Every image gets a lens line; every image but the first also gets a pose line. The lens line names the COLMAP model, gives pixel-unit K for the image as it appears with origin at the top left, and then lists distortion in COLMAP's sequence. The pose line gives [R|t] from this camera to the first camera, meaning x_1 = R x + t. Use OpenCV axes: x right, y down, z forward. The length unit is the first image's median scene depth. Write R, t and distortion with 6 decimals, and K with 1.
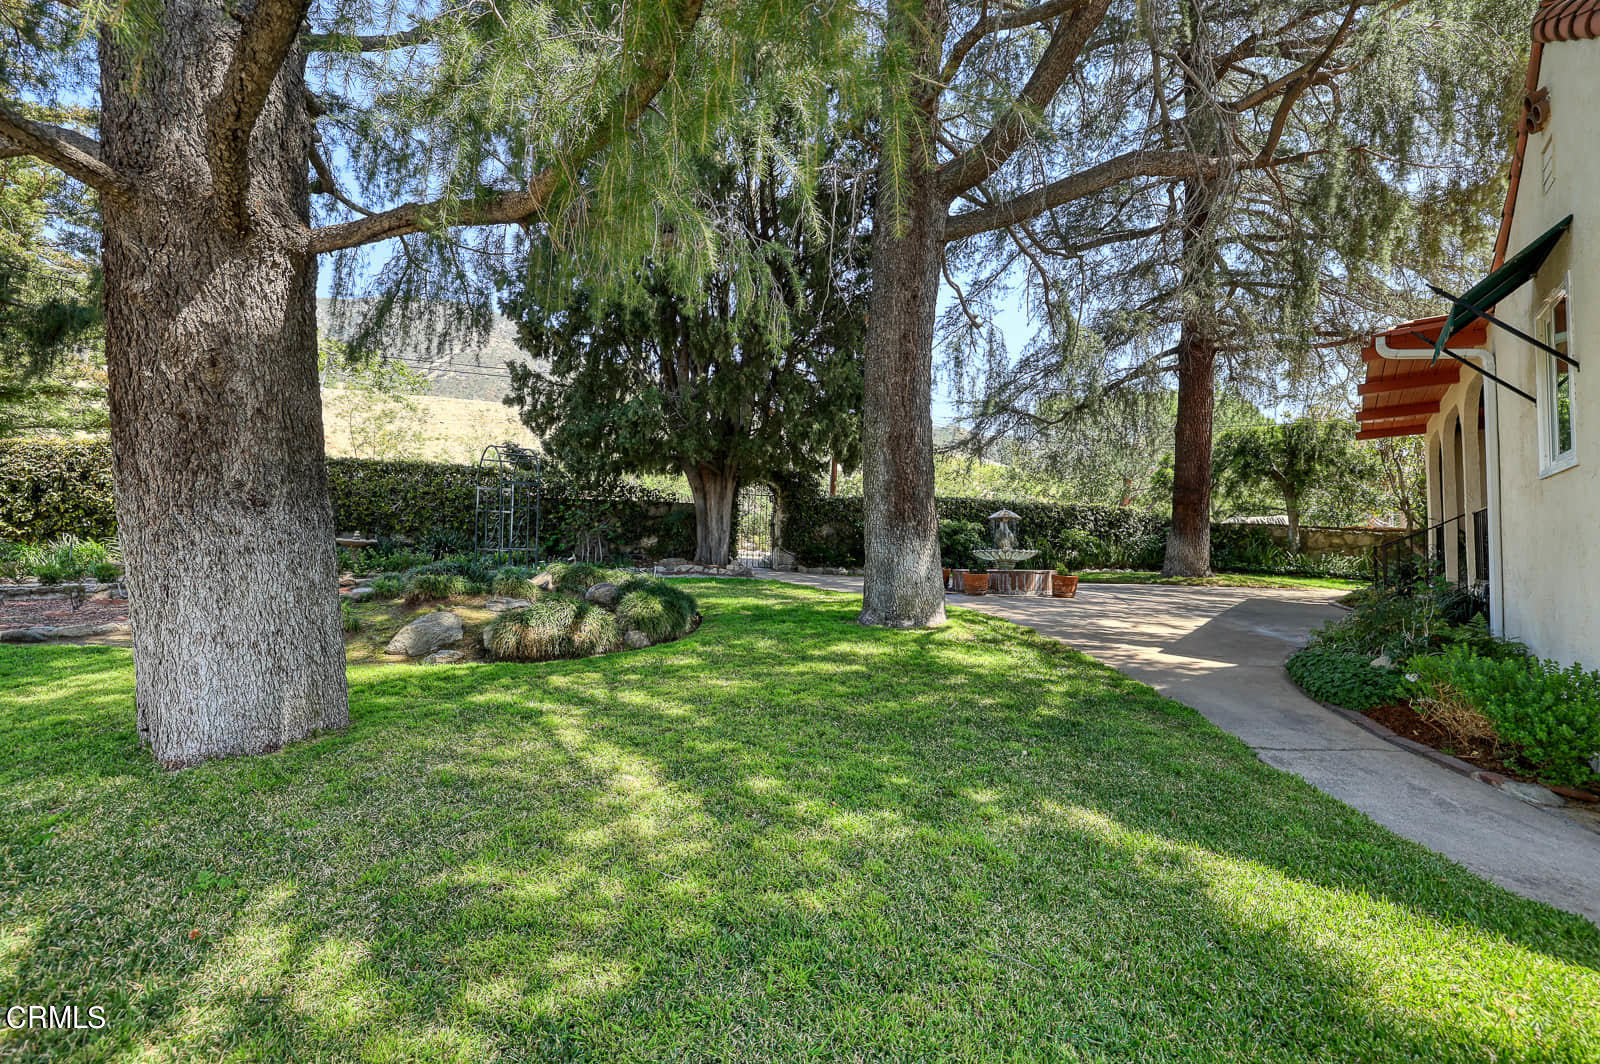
lens RADIAL K [[703.8, 0, 800.1], [0, 703.8, 533.5], [0, 0, 1]] dist [-0.033457, 0.004574]
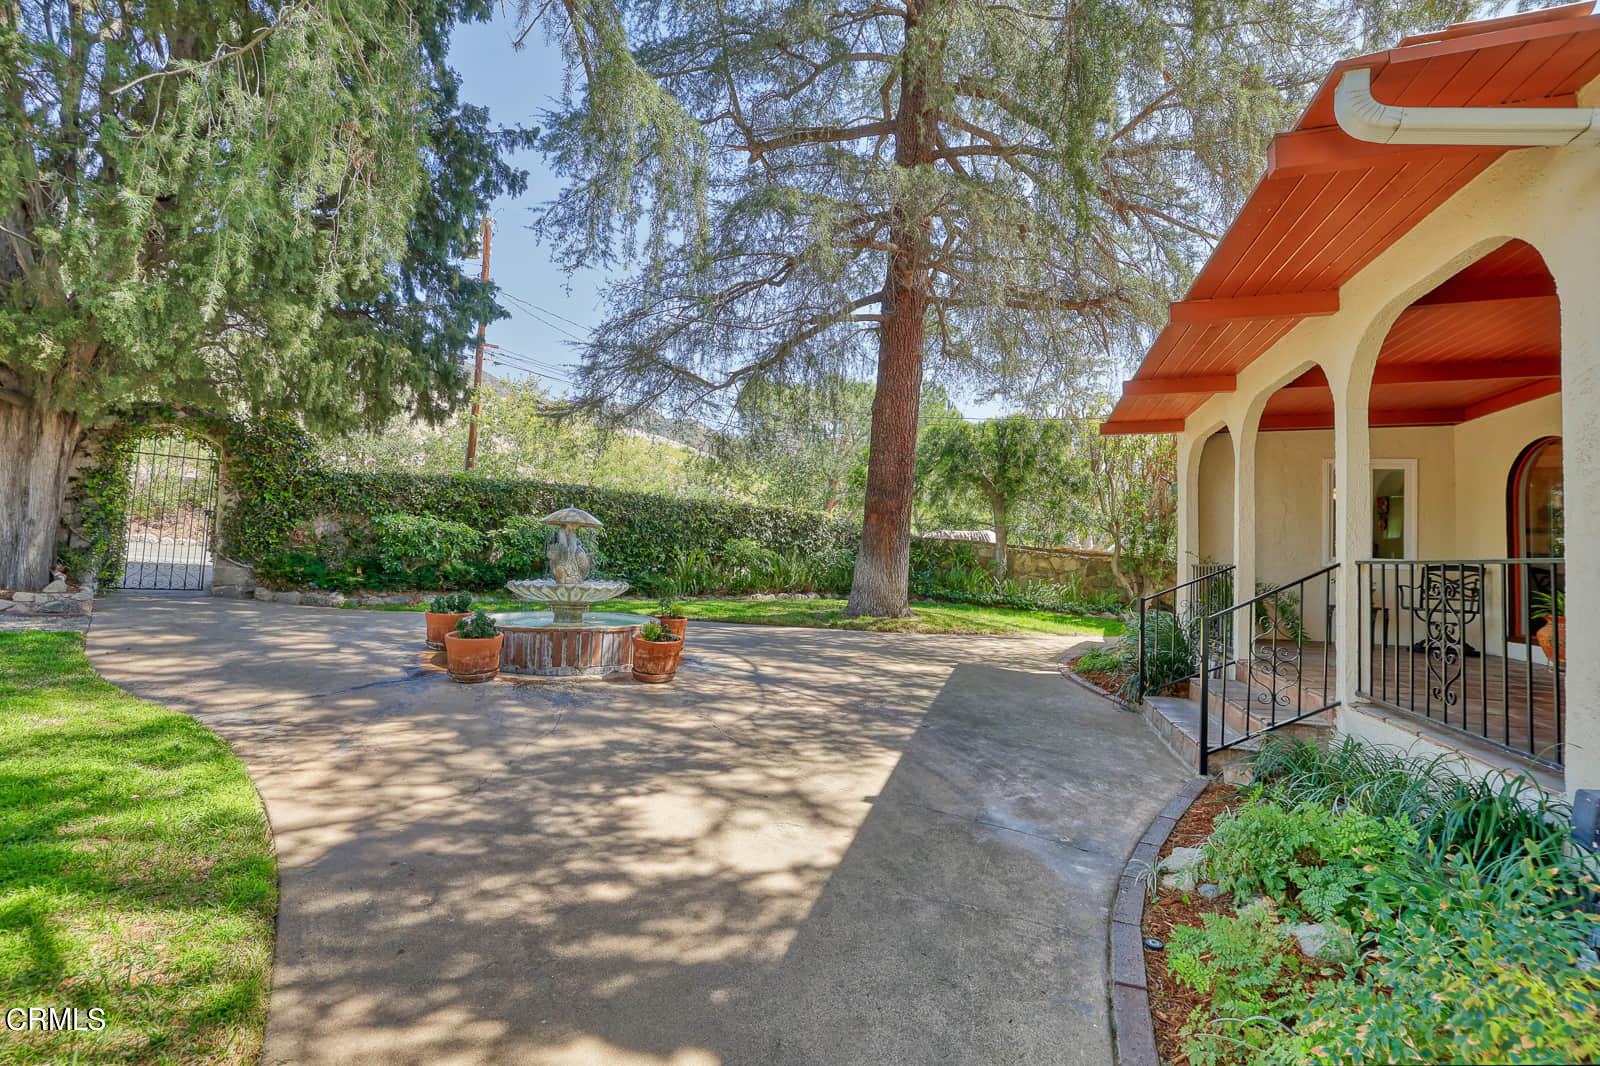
lens RADIAL K [[703.8, 0, 791.7], [0, 703.8, 532.2], [0, 0, 1]] dist [-0.033457, 0.004574]
pose [[0.934300, 0.040708, 0.354155, 0.184385], [-0.043789, 0.999041, 0.000687, -0.016126], [-0.353787, -0.016150, 0.935186, 0.309268]]
